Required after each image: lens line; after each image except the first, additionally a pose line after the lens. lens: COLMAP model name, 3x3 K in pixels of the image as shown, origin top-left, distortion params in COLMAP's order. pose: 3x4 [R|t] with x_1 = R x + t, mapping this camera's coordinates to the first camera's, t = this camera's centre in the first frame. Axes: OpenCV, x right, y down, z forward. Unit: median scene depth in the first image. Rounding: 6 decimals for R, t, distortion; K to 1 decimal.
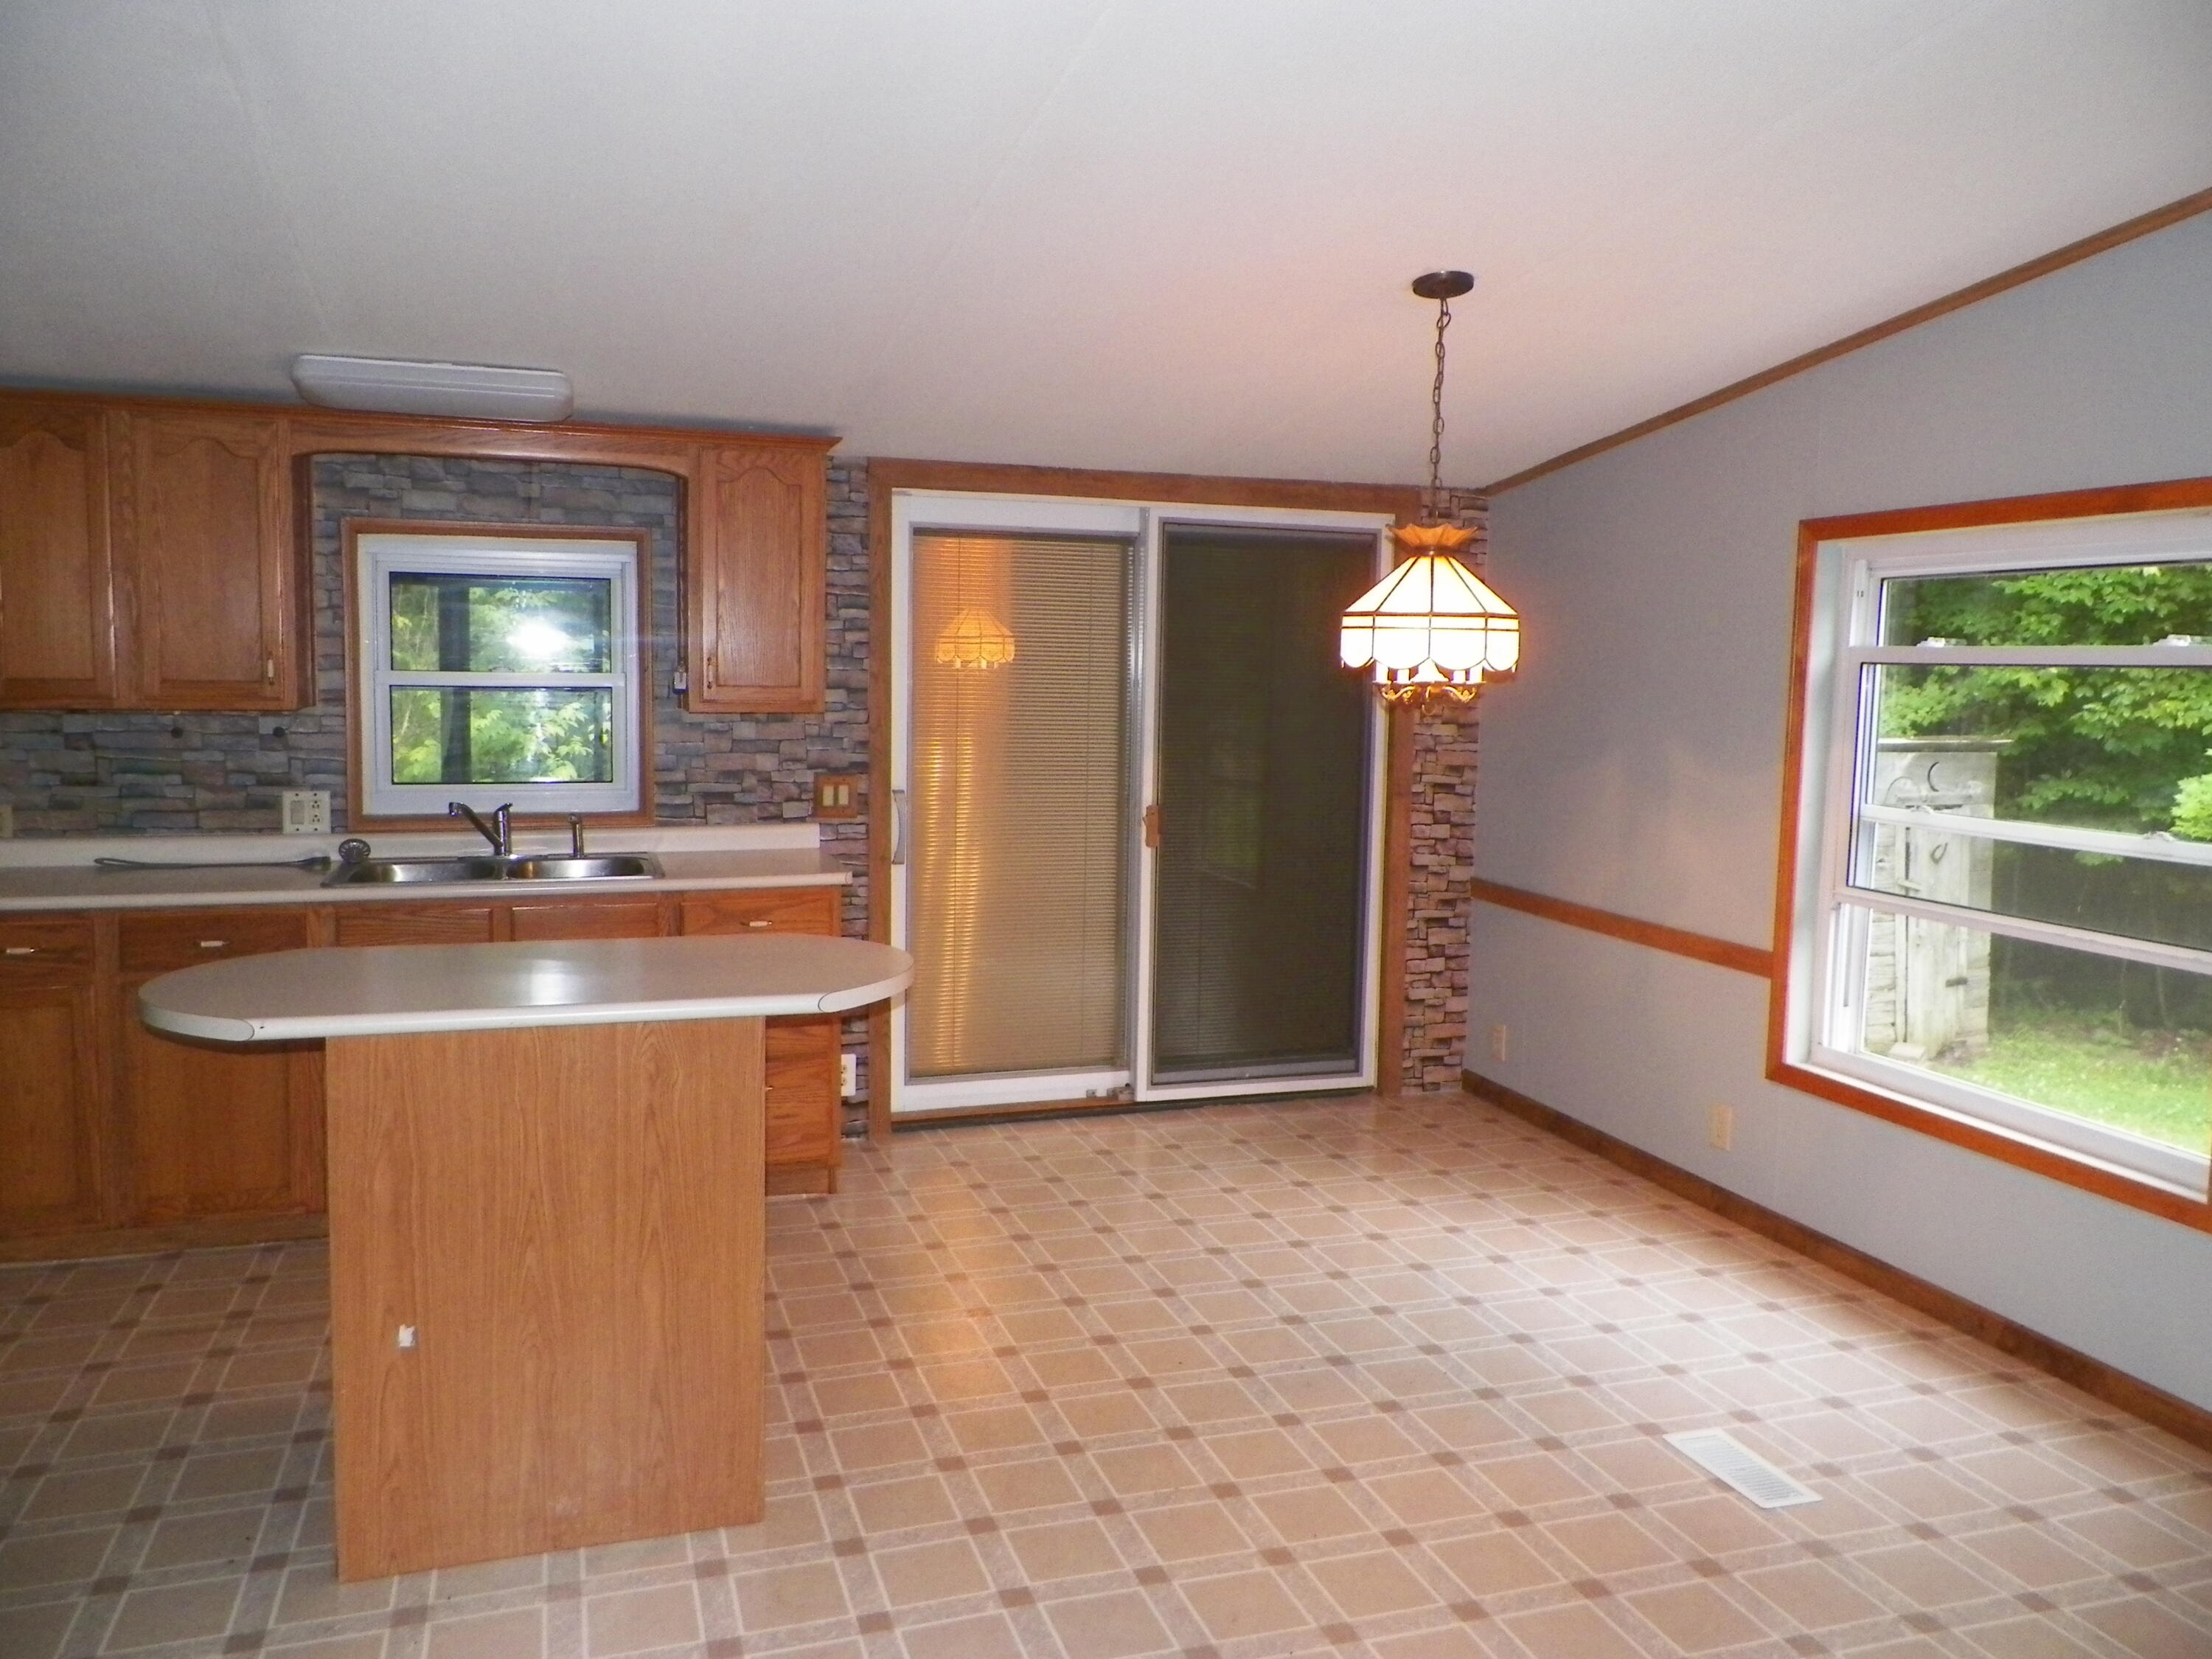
lens RADIAL K [[1650.5, 0, 1108.5], [0, 1650.5, 825.8], [0, 0, 1]] dist [0.016669, 0.002824]
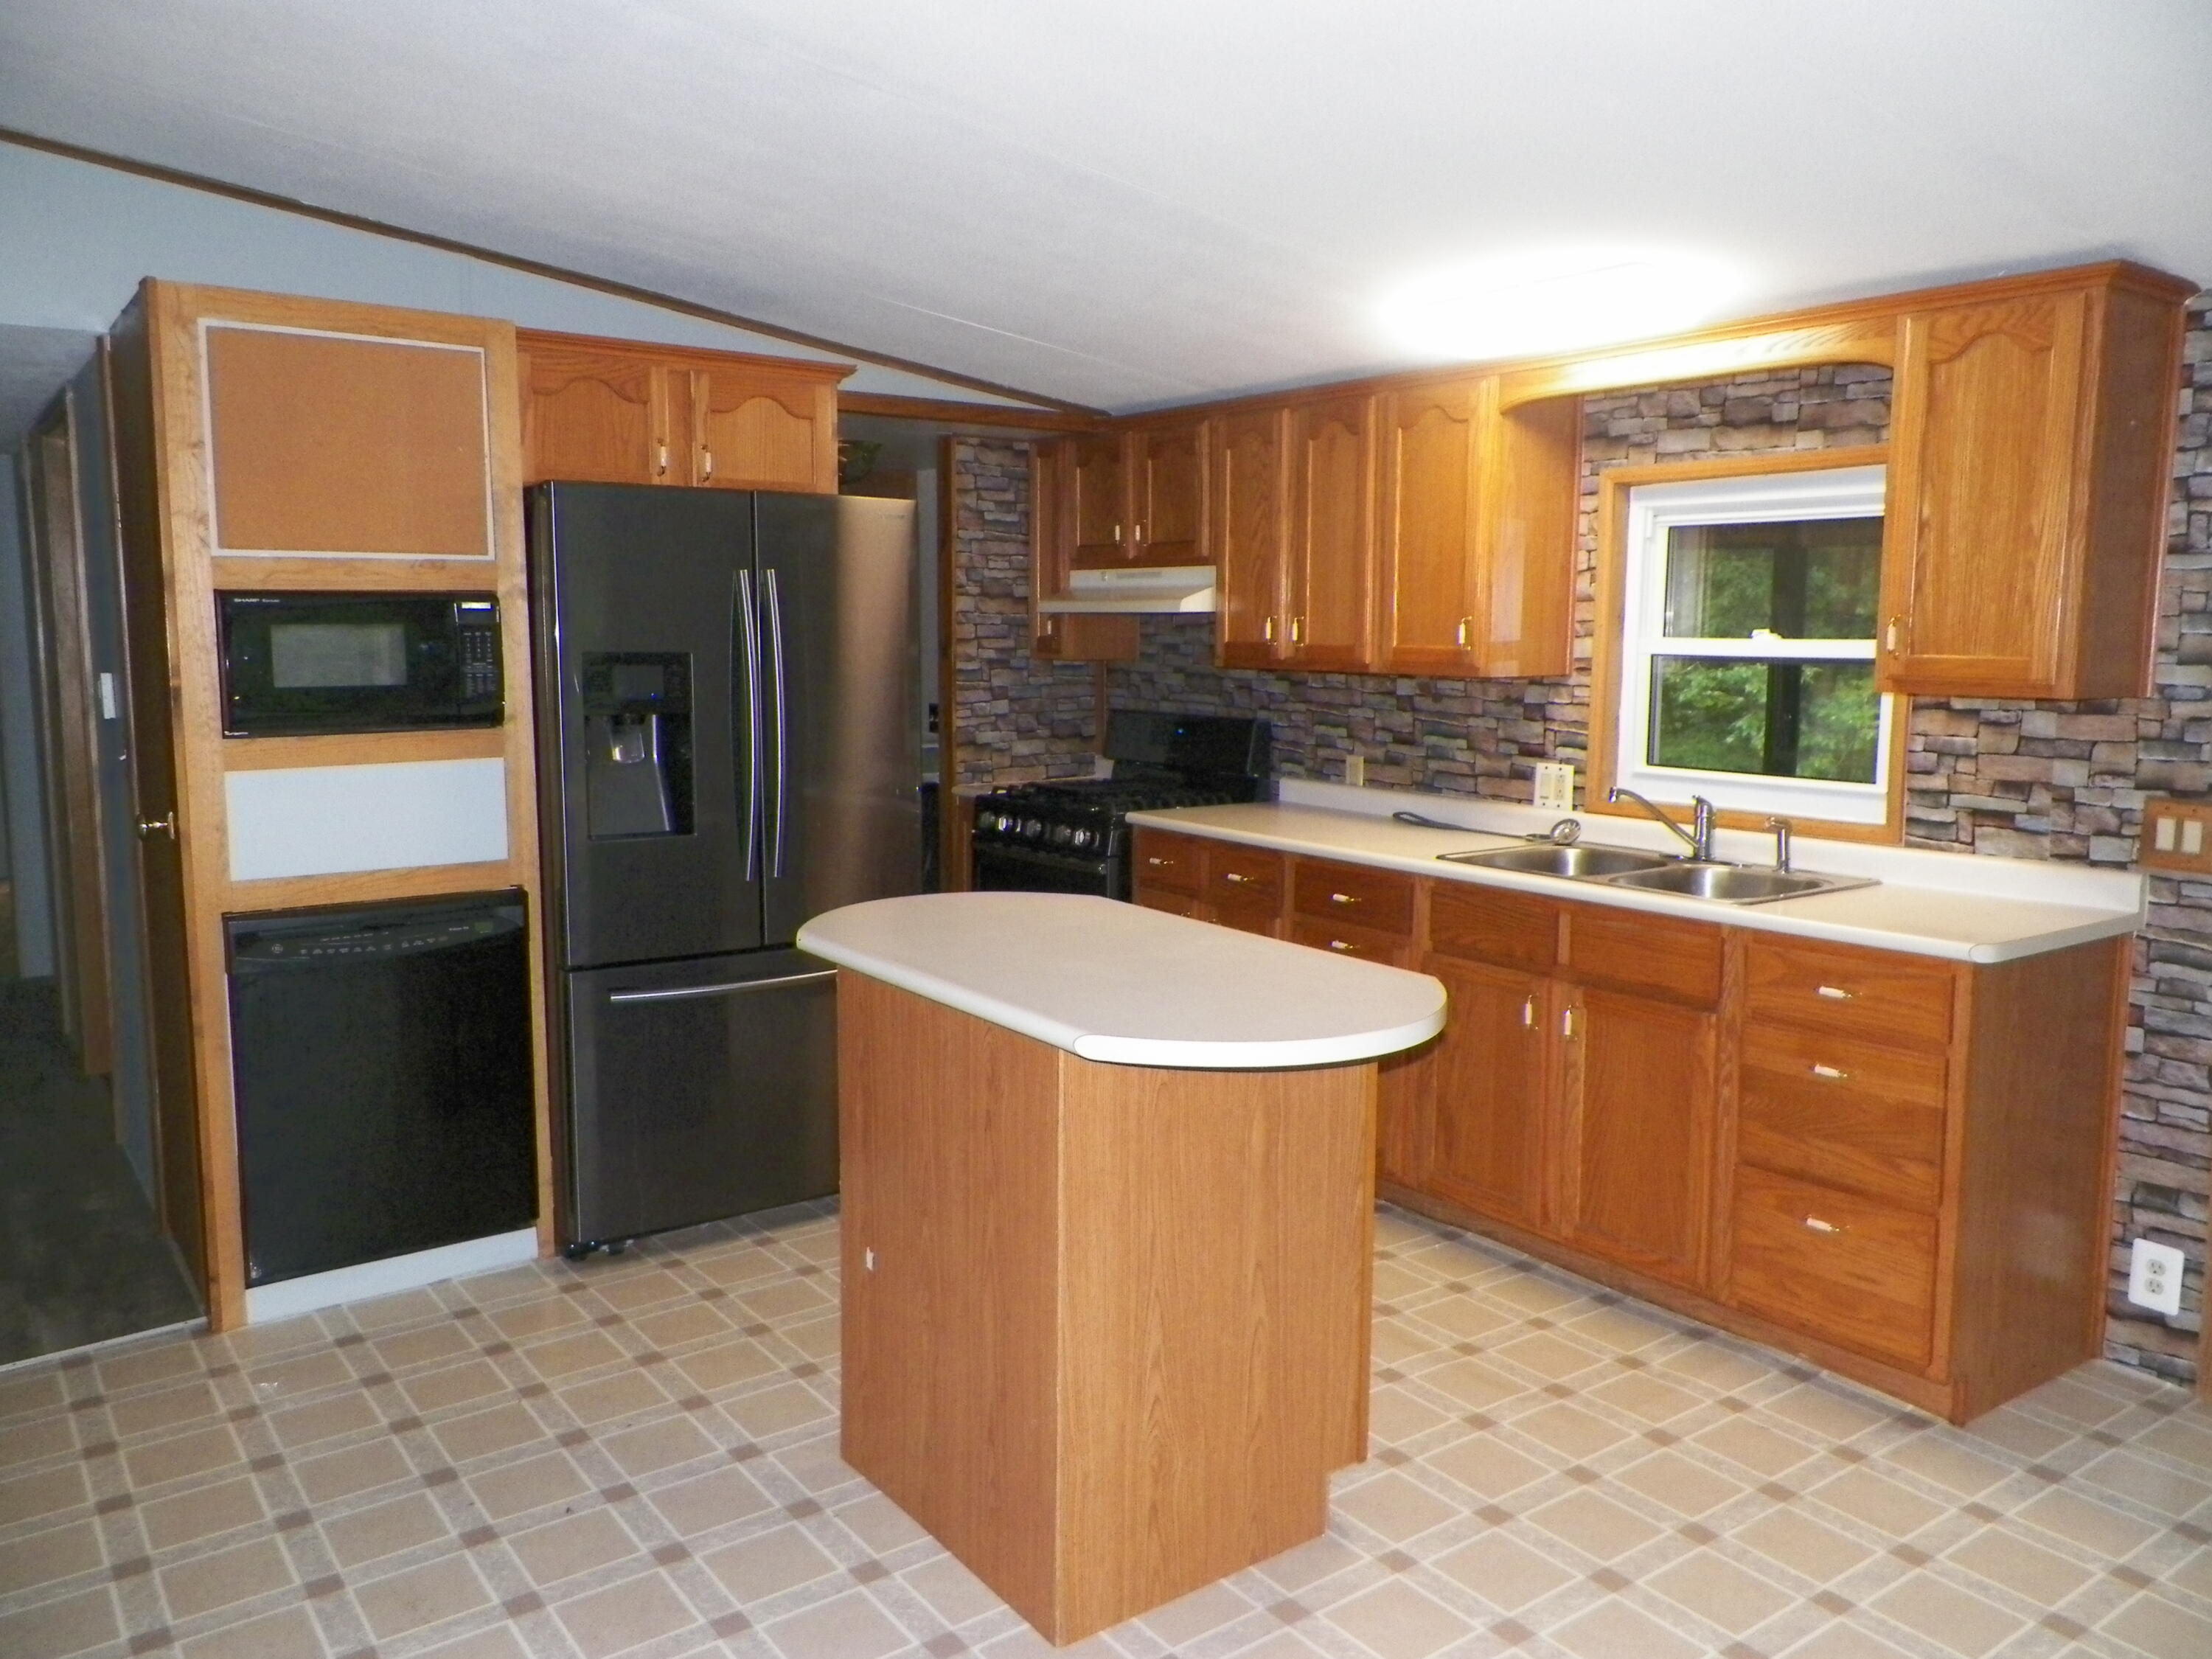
lens RADIAL K [[1650.5, 0, 1108.3], [0, 1650.5, 825.8], [0, 0, 1]] dist [0.016669, 0.002824]
pose [[0.304229, 0.104247, -0.946878, 0.317931], [-0.094742, 0.992377, 0.078817, -0.034083], [0.947876, 0.065730, 0.311786, 0.431722]]
